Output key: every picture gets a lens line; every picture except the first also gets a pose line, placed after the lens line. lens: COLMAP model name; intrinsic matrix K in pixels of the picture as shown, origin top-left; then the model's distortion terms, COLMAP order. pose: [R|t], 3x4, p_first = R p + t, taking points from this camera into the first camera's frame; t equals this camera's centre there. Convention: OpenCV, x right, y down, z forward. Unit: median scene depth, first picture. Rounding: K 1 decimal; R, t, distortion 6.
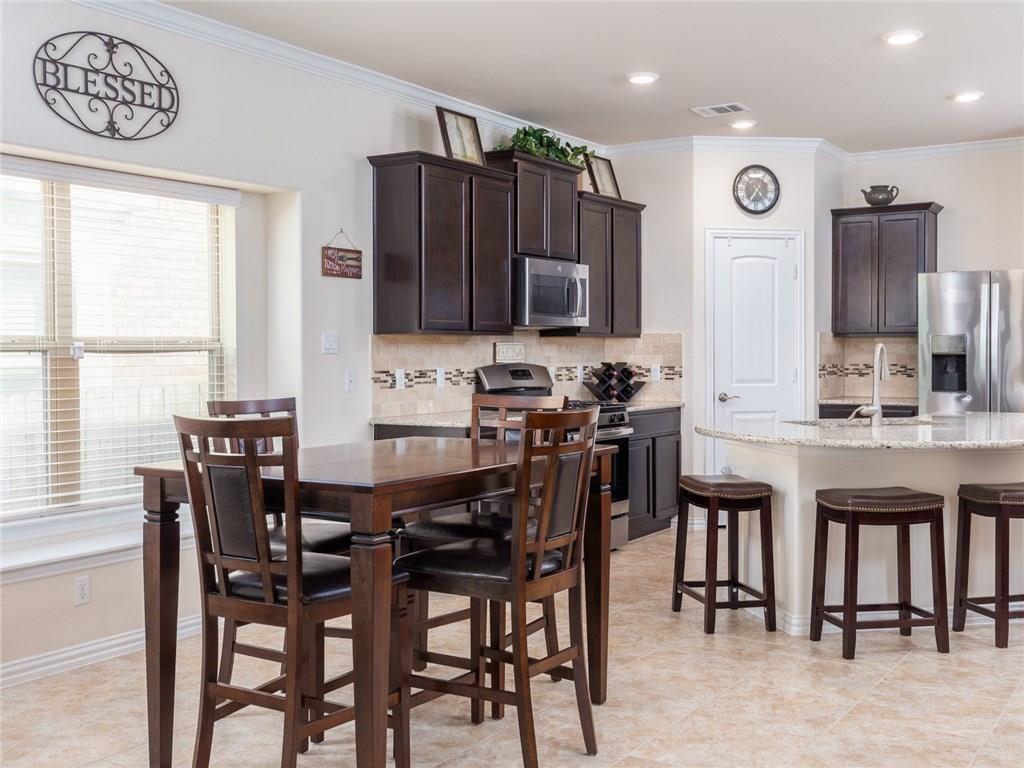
lens RADIAL K [[1123.8, 0, 512.0], [0, 1123.8, 384.0], [0, 0, 1]] dist [0.015195, 0.039015]
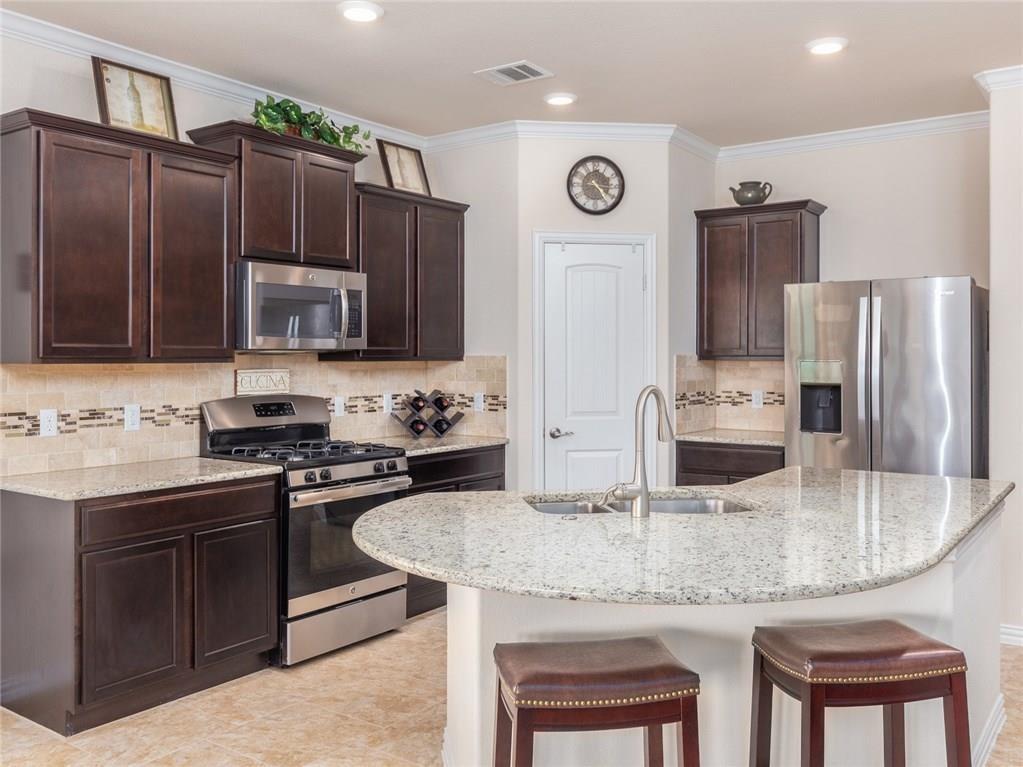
lens RADIAL K [[896.1, 0, 511.8], [0, 896.1, 366.0], [0, 0, 1]] dist [0.002304, -0.005251]
pose [[0.998795, 0.003512, -0.048948, 0.189676], [-0.004388, 0.999832, -0.017808, -0.026118], [0.048877, 0.018001, 0.998643, 0.336804]]
